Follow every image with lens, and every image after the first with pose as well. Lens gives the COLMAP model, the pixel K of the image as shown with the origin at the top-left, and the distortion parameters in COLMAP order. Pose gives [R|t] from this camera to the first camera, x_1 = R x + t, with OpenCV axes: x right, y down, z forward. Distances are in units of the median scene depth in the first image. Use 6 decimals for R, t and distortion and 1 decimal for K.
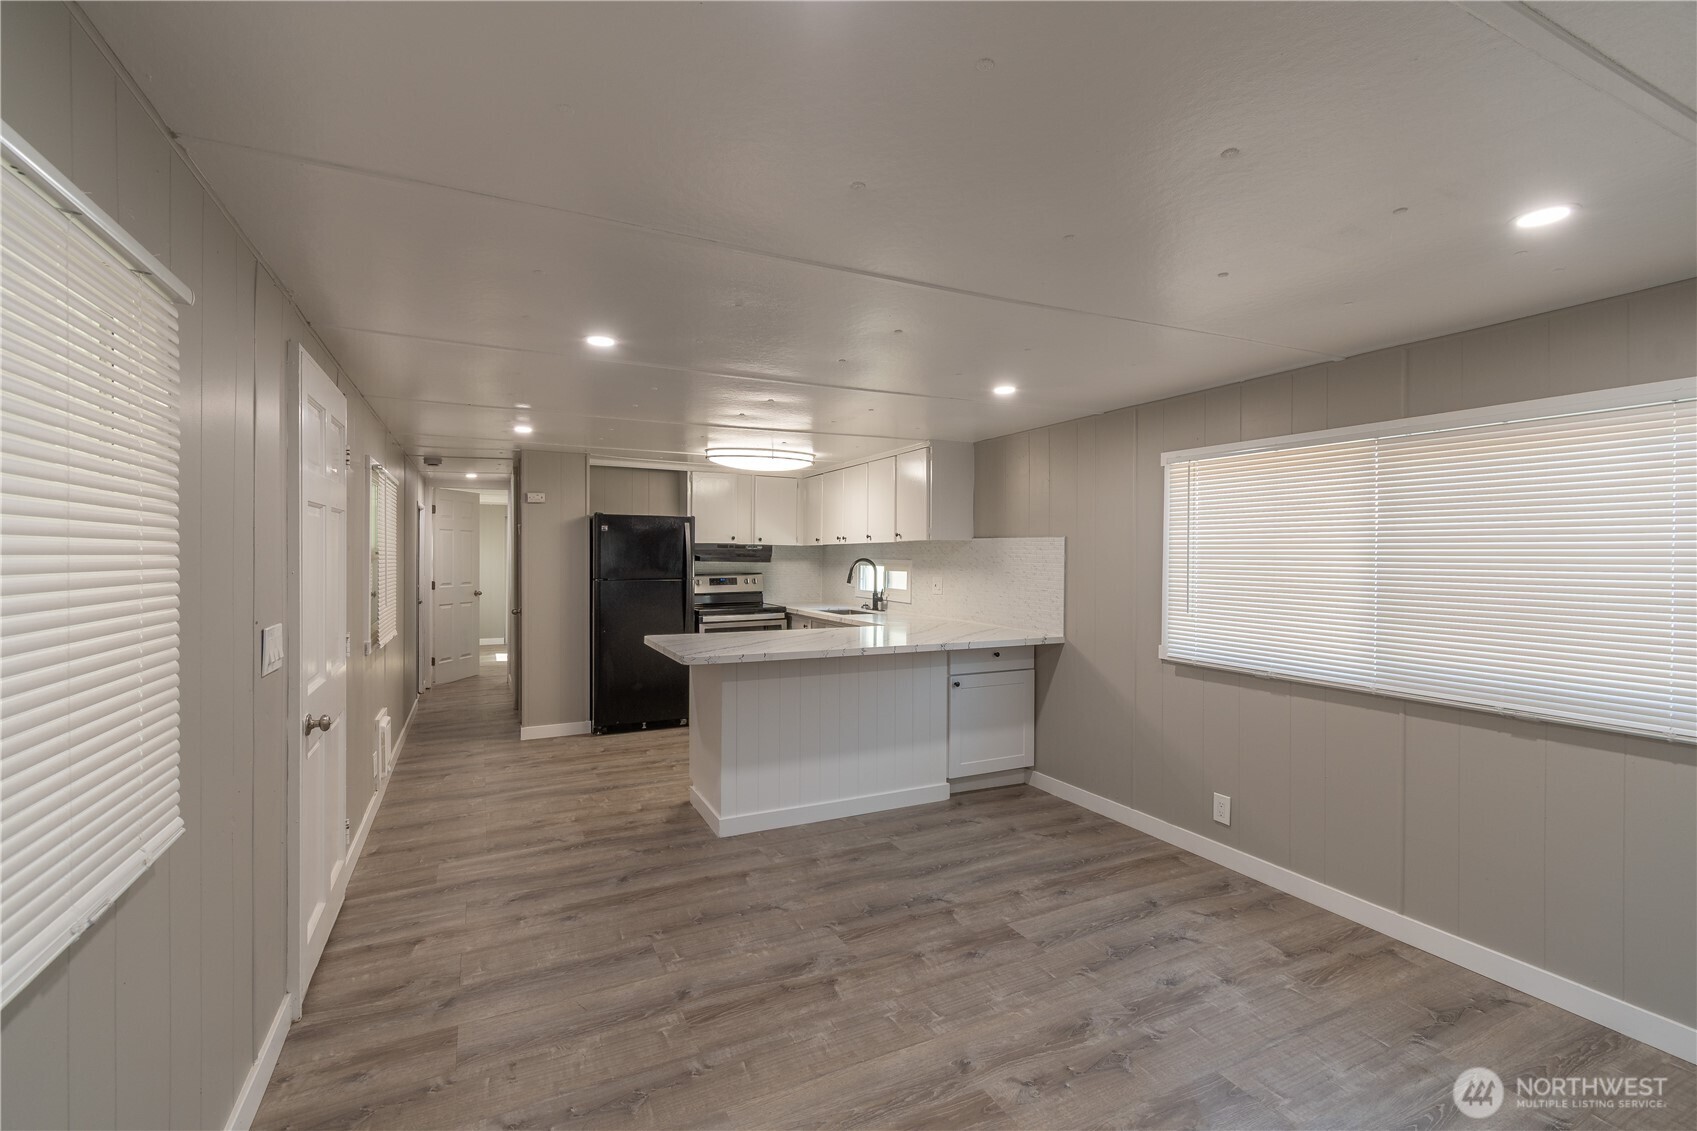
lens RADIAL K [[747.9, 0, 848.5], [0, 747.9, 565.5], [0, 0, 1]] dist [-0.000005, -0.000809]
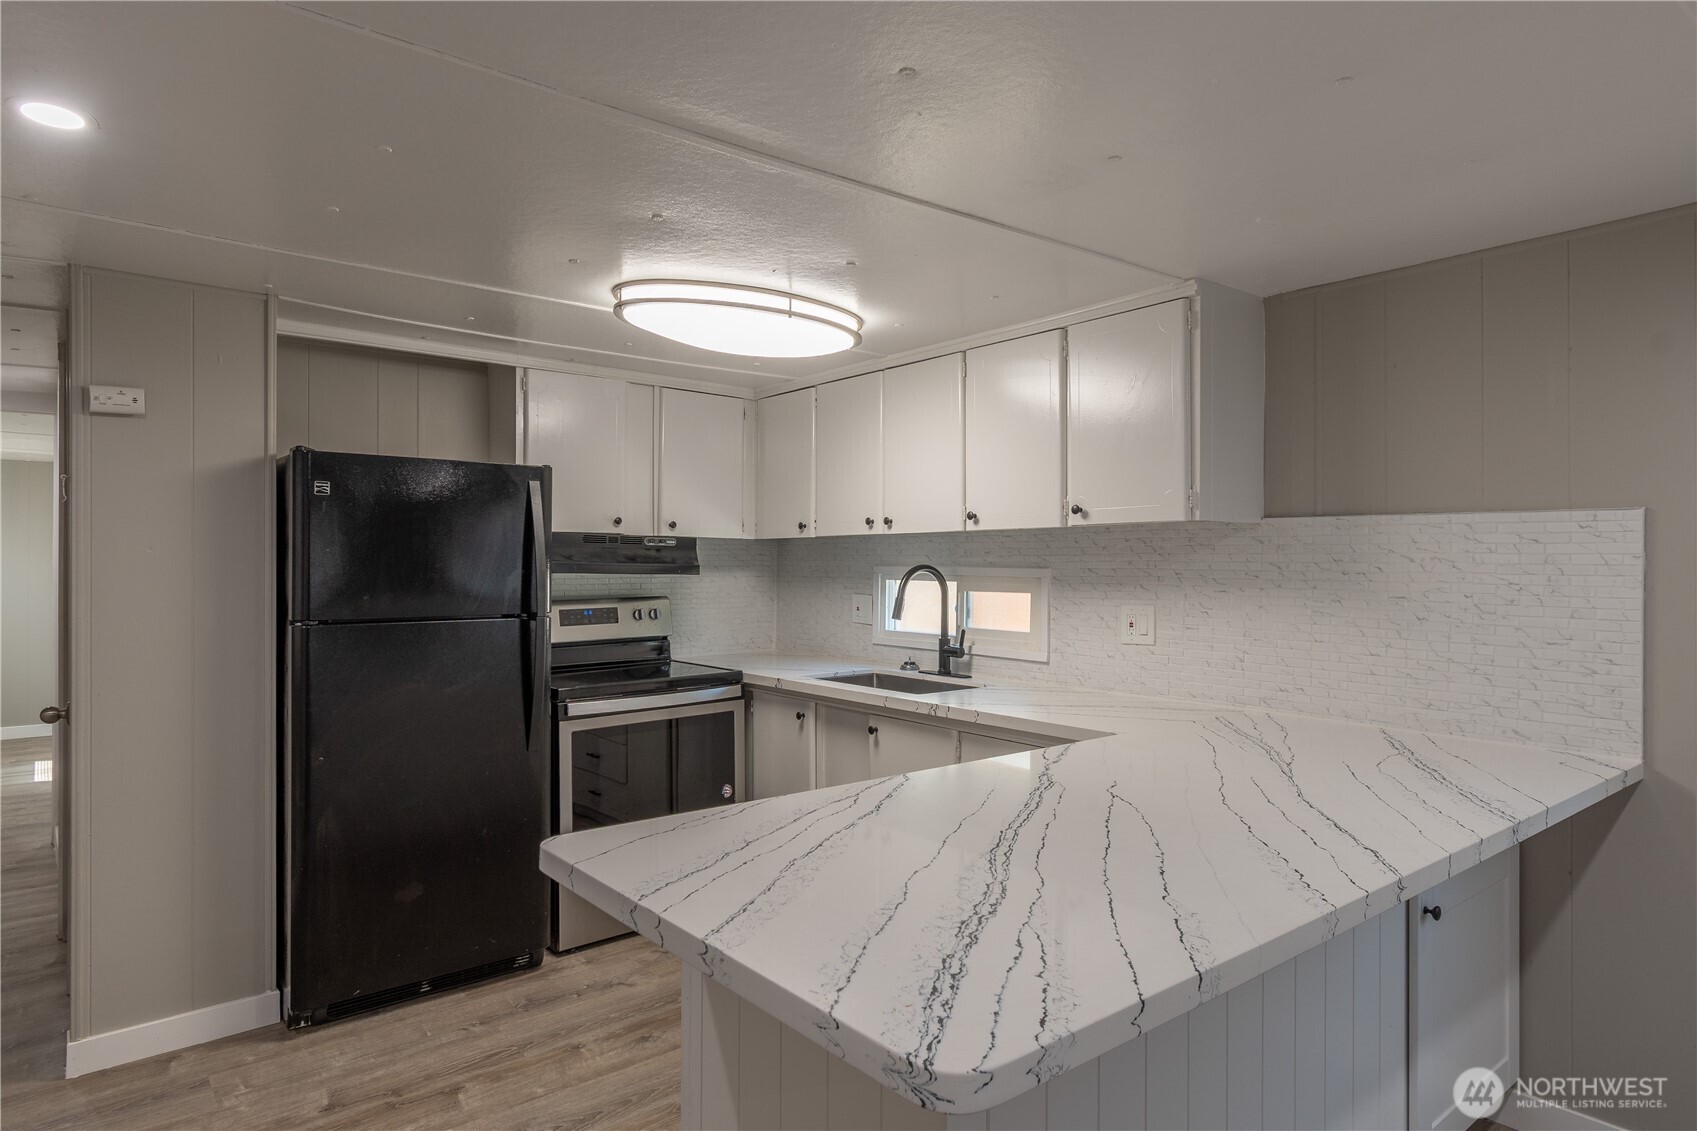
lens RADIAL K [[995.8, 0, 848.5], [0, 995.8, 565.5], [0, 0, 1]] dist [0.002850, 0.001859]
pose [[0.974378, -0.002171, 0.224906, -0.163430], [0.004354, 0.999948, -0.009212, -0.003825], [-0.224874, 0.009955, 0.974337, 0.405433]]
